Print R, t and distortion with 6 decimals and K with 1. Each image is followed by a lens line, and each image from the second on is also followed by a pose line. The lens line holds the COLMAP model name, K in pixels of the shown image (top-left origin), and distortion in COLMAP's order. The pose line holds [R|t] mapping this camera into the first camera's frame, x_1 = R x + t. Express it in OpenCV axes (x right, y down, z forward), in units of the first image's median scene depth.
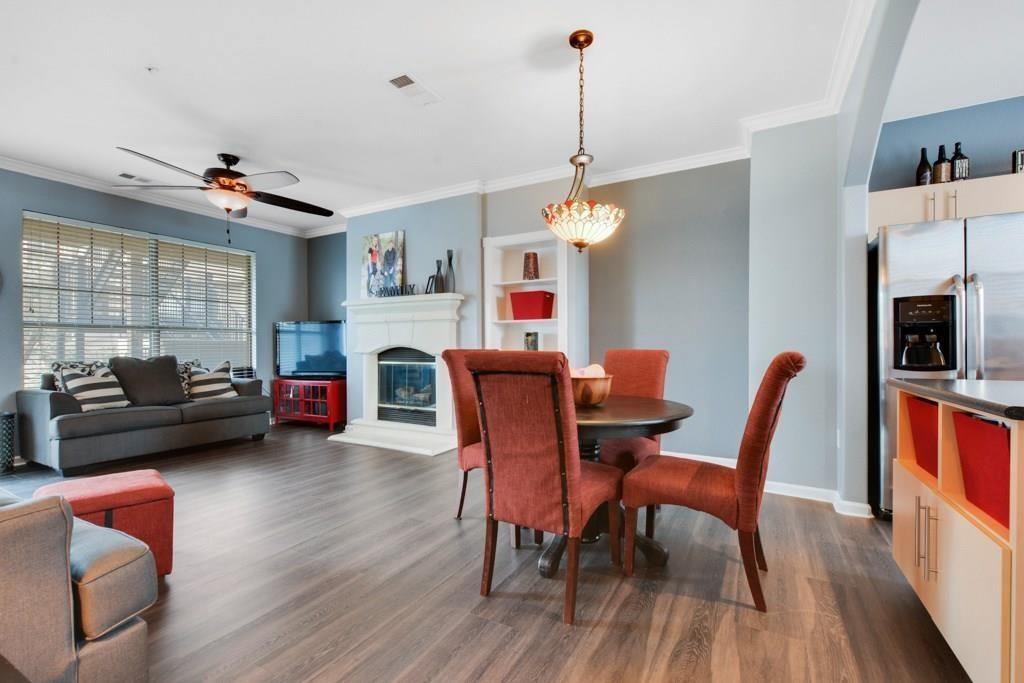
lens RADIAL K [[444.6, 0, 515.6], [0, 444.6, 340.6], [0, 0, 1]] dist [0.011057, -0.006525]
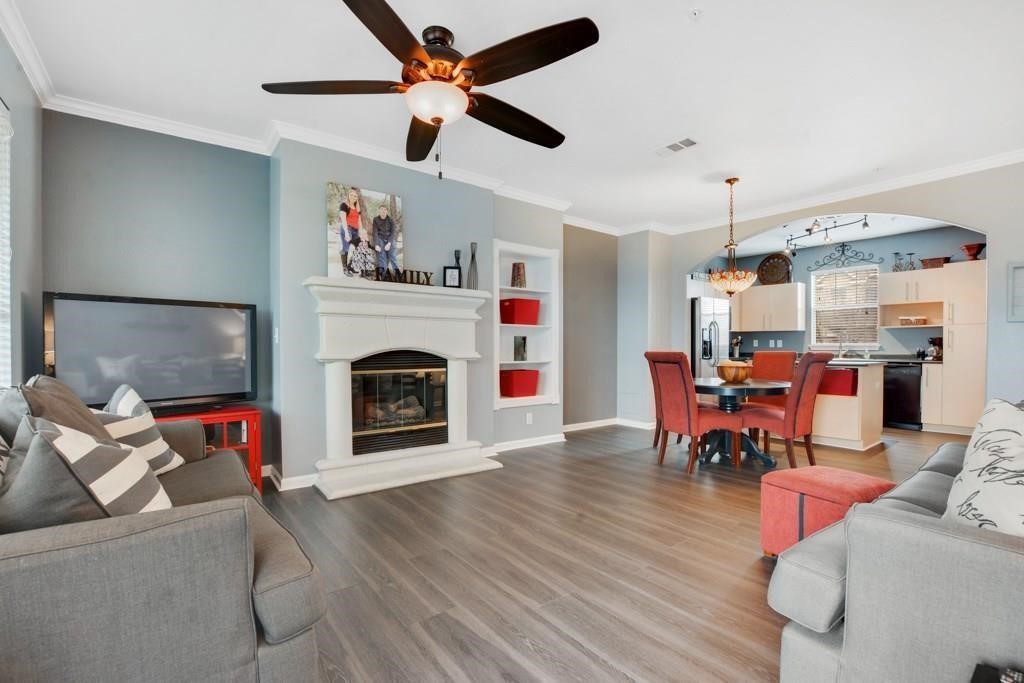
lens RADIAL K [[458.1, 0, 515.2], [0, 458.1, 350.3], [0, 0, 1]] dist [-0.031039, 0.000616]
pose [[0.394224, -0.004666, 0.919003, -1.455622], [-0.011436, 0.999885, 0.009983, 0.007124], [-0.918943, -0.014445, 0.394125, 0.829815]]
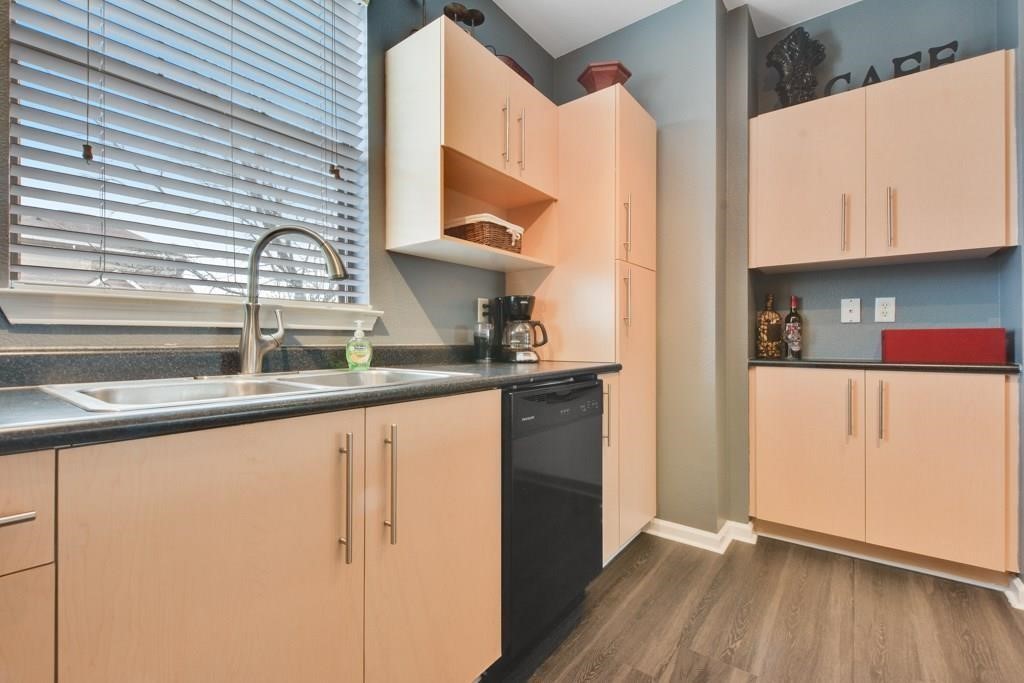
lens RADIAL K [[444.6, 0, 513.7], [0, 444.6, 338.9], [0, 0, 1]] dist [0.011057, -0.006525]
pose [[-0.988575, -0.001744, 0.150718, 0.979965], [-0.003801, 0.999904, -0.013360, 0.024008], [-0.150680, -0.013781, -0.988486, 0.587435]]
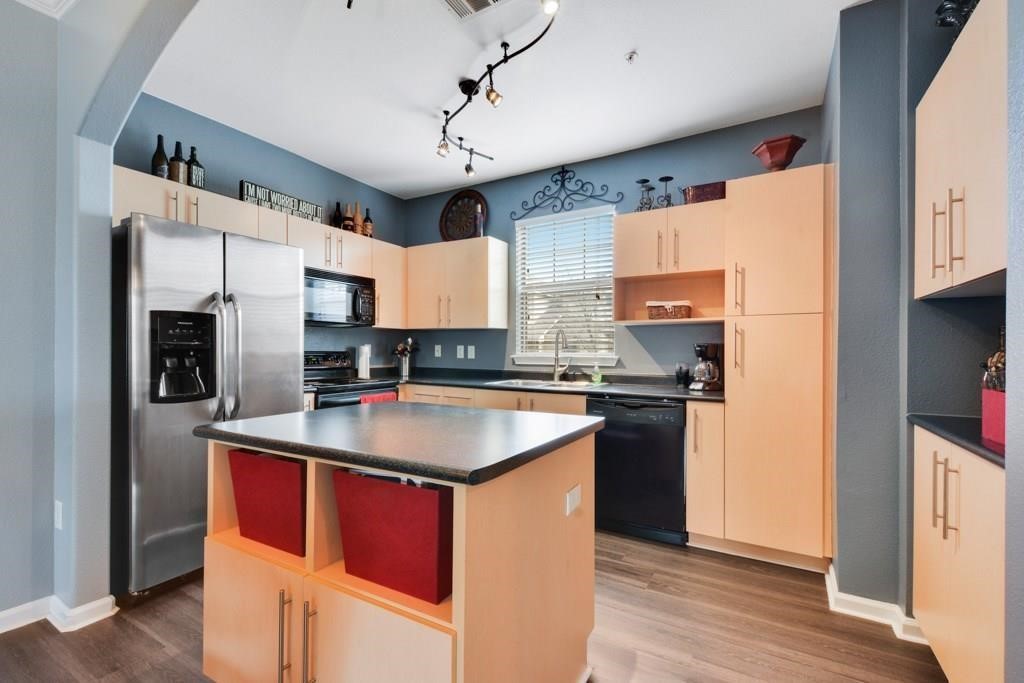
lens RADIAL K [[444.6, 0, 510.9], [0, 444.6, 348.1], [0, 0, 1]] dist [0.011057, -0.006525]
pose [[0.026664, 0.003189, 0.999639, 0.081710], [-0.014325, 0.999893, -0.002808, -0.032248], [-0.999542, -0.014245, 0.026707, 0.309964]]
